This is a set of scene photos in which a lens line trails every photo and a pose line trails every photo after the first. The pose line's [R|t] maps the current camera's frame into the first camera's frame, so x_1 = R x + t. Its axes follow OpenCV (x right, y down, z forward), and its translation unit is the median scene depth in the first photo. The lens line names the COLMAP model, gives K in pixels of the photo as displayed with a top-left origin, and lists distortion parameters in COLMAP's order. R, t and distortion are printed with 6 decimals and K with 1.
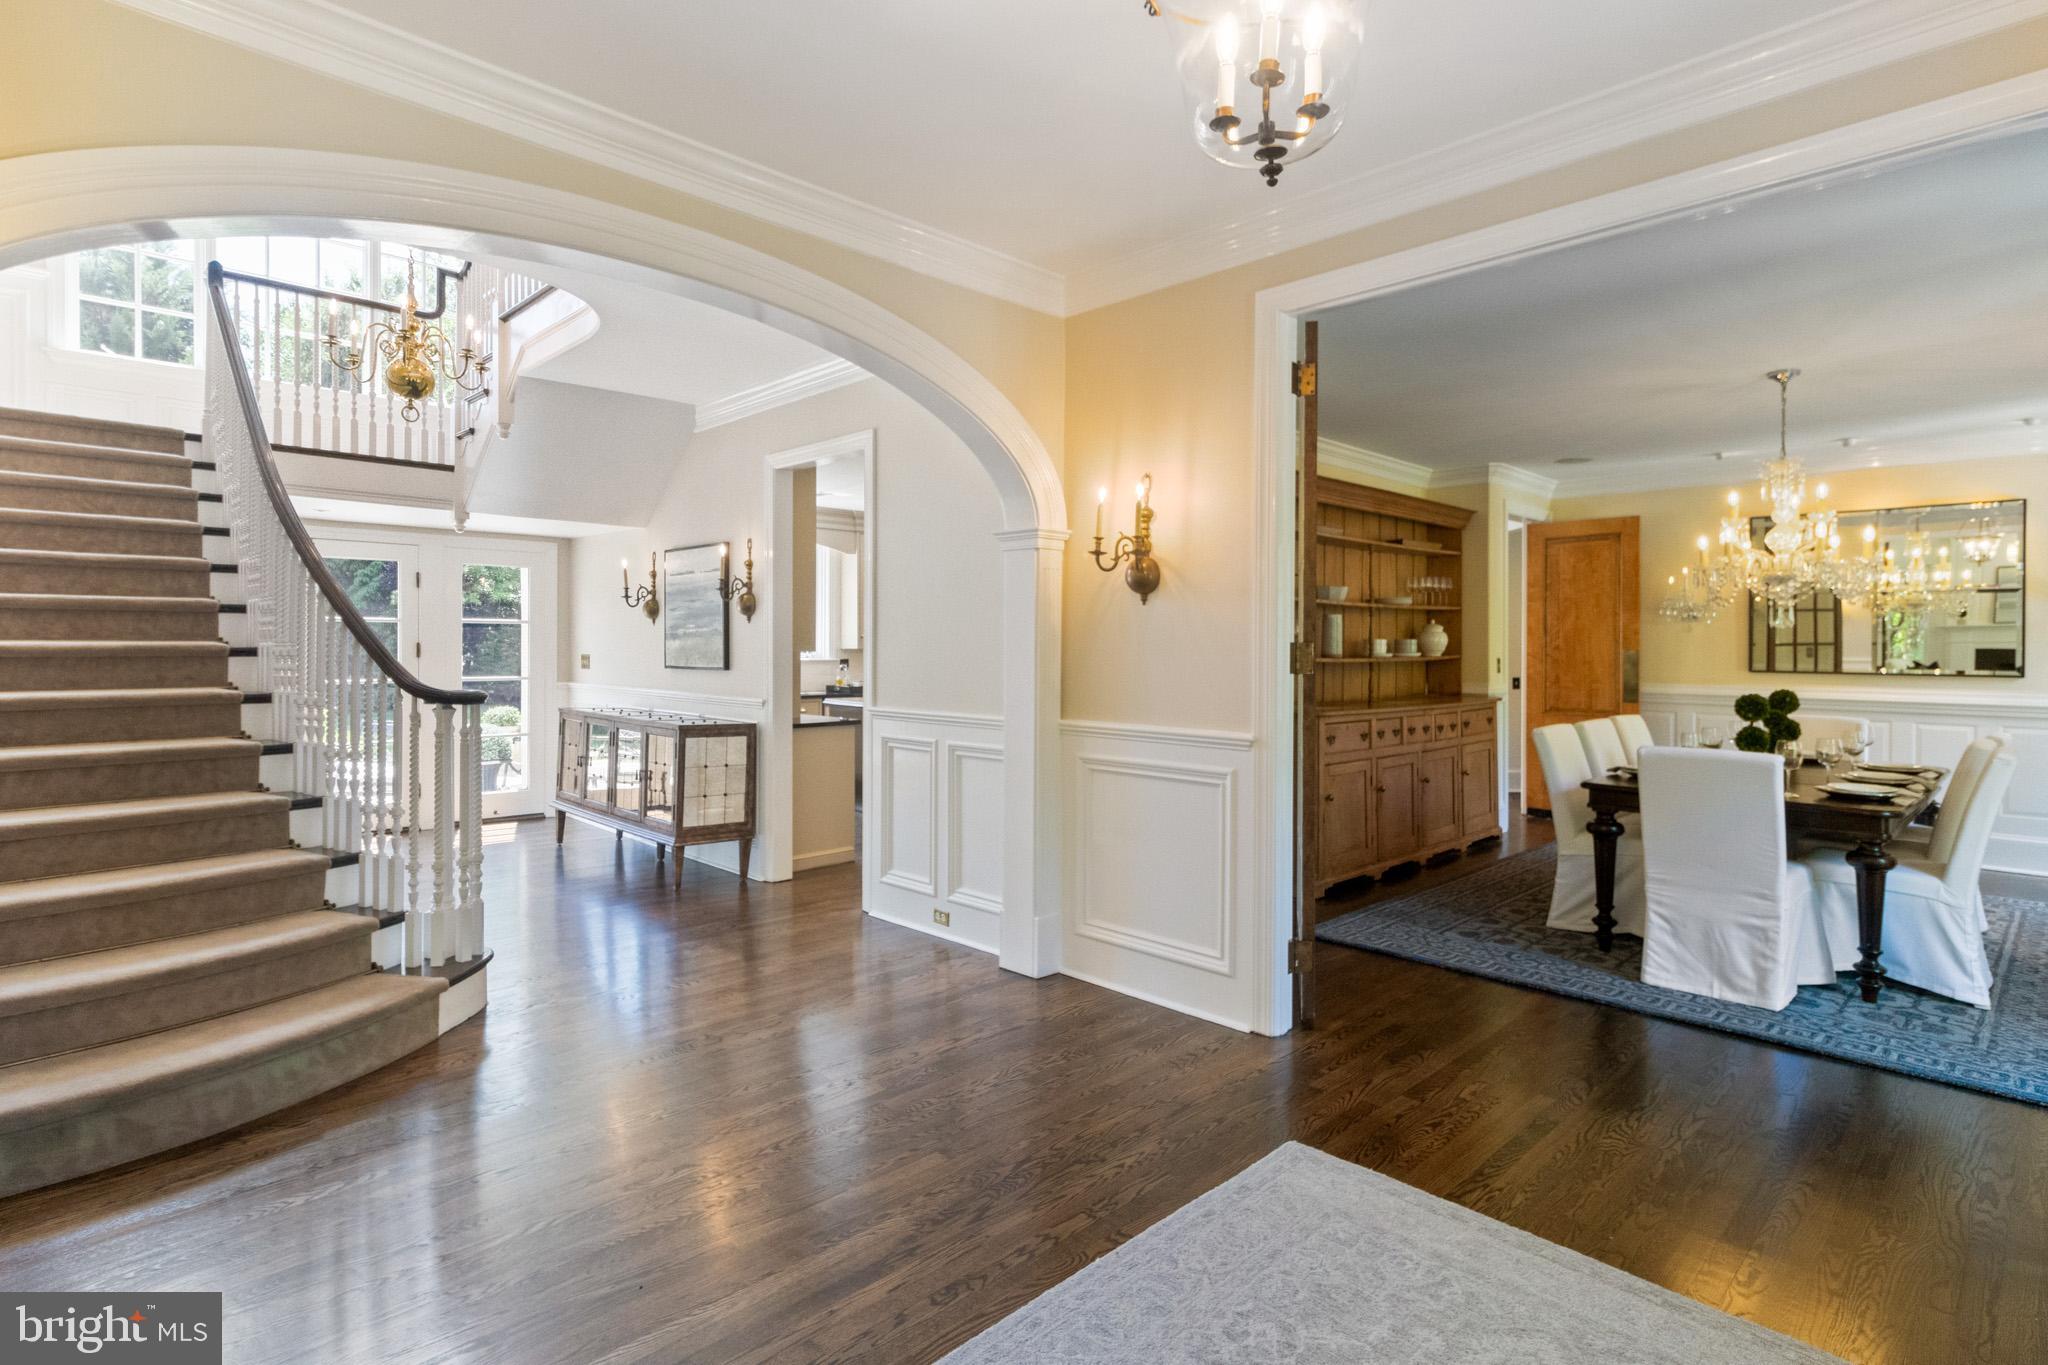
lens RADIAL K [[986.0, 0, 1031.1], [0, 986.0, 657.7], [0, 0, 1]] dist [0.003105, 0.000133]
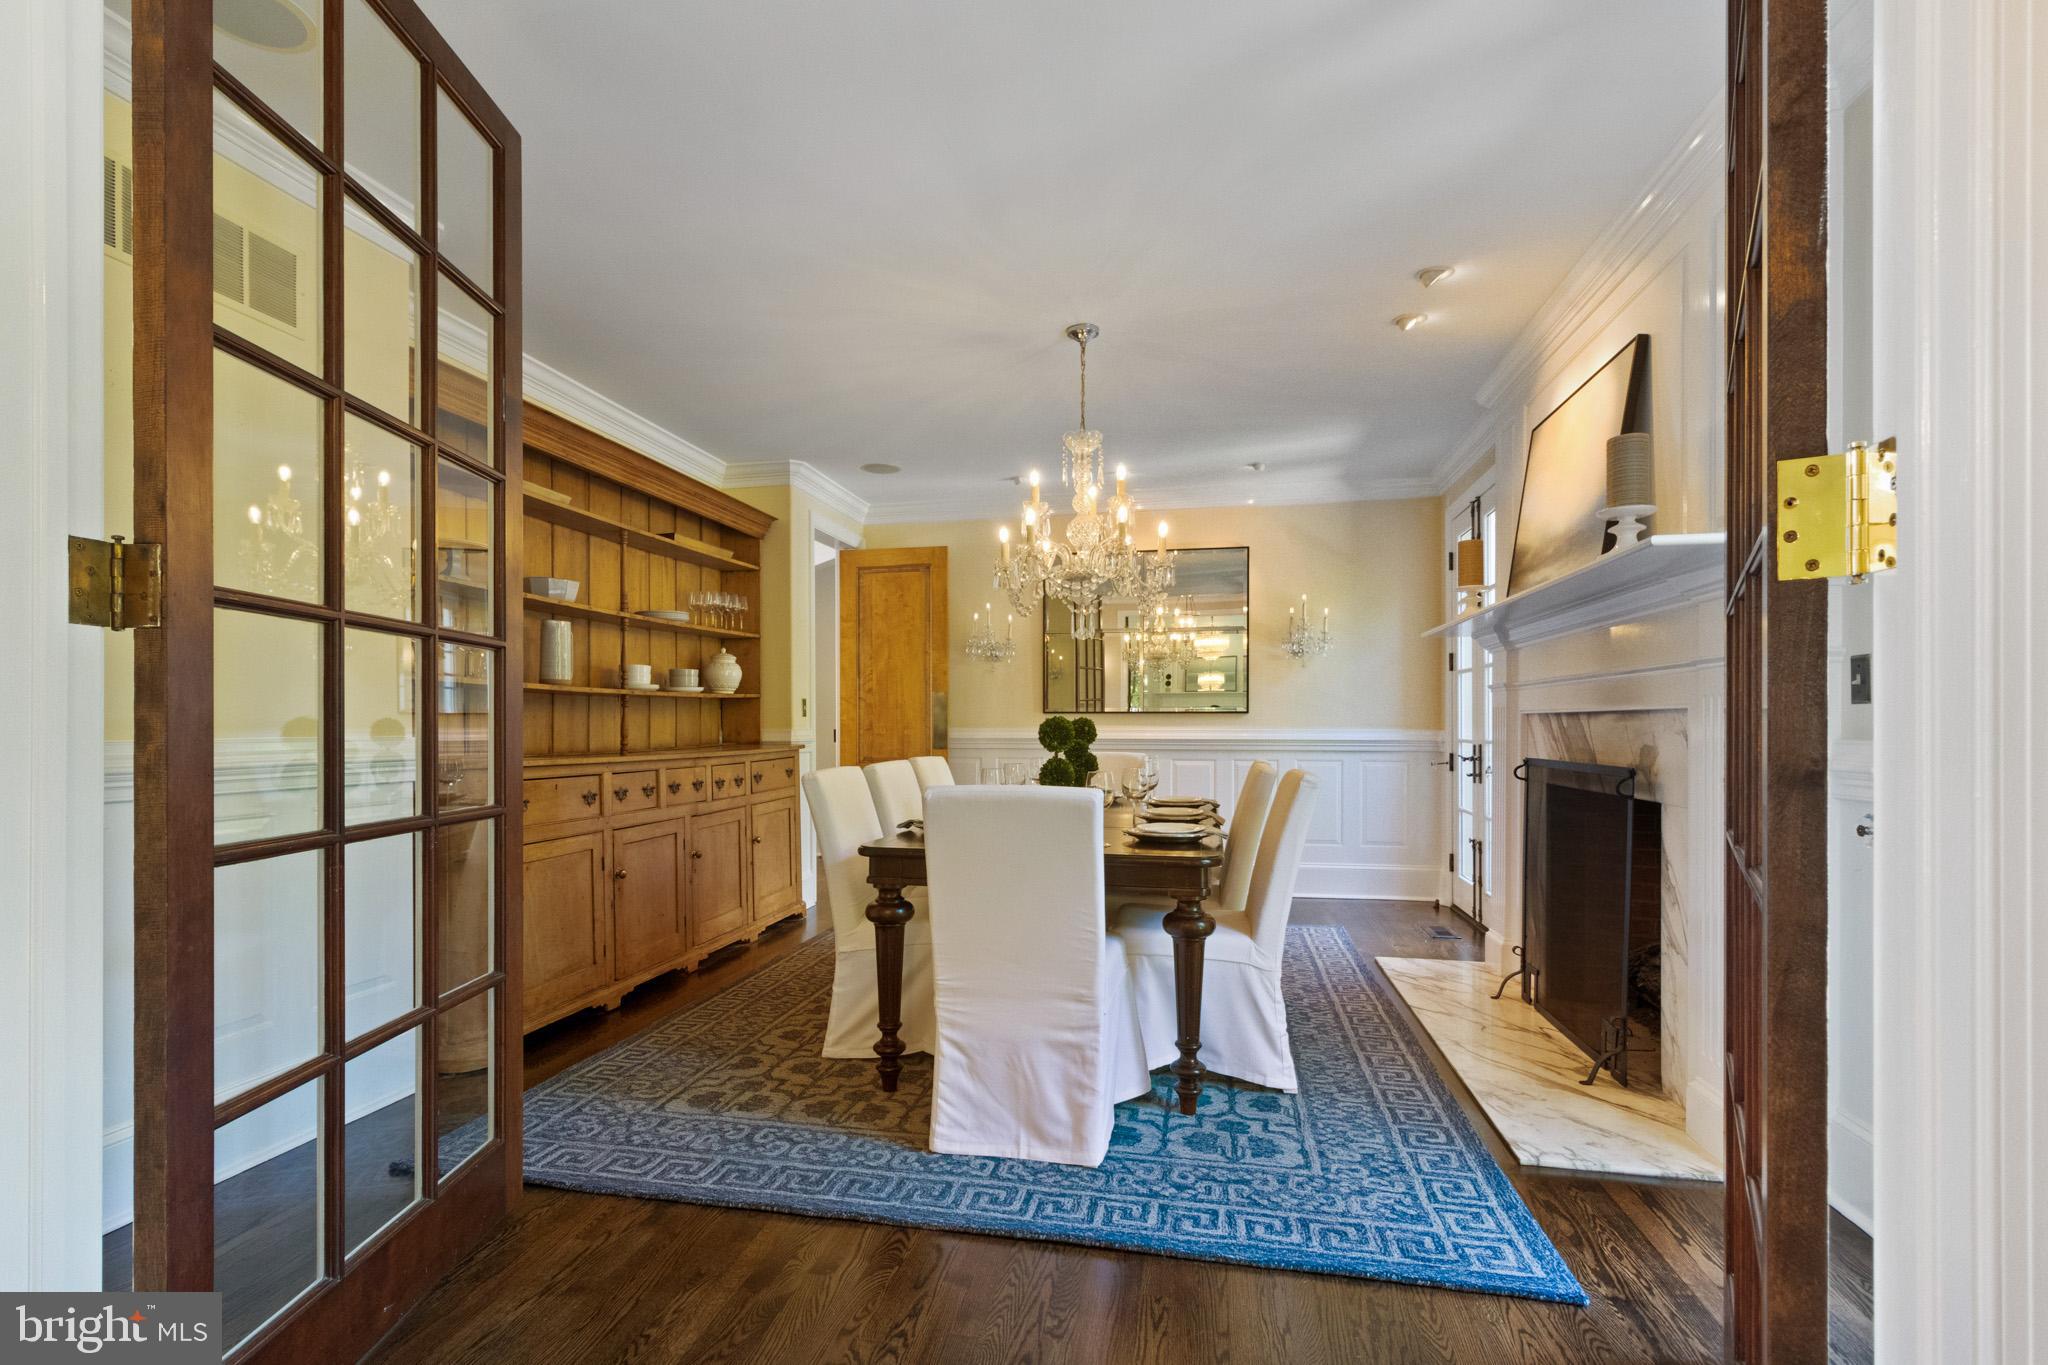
lens RADIAL K [[986.0, 0, 1031.1], [0, 986.0, 657.7], [0, 0, 1]] dist [0.003105, 0.000133]
pose [[0.810986, 0.033242, 0.584120, 0.209348], [0.007192, 0.997743, -0.066766, 0.034994], [-0.585021, 0.058347, 0.808917, 0.308946]]
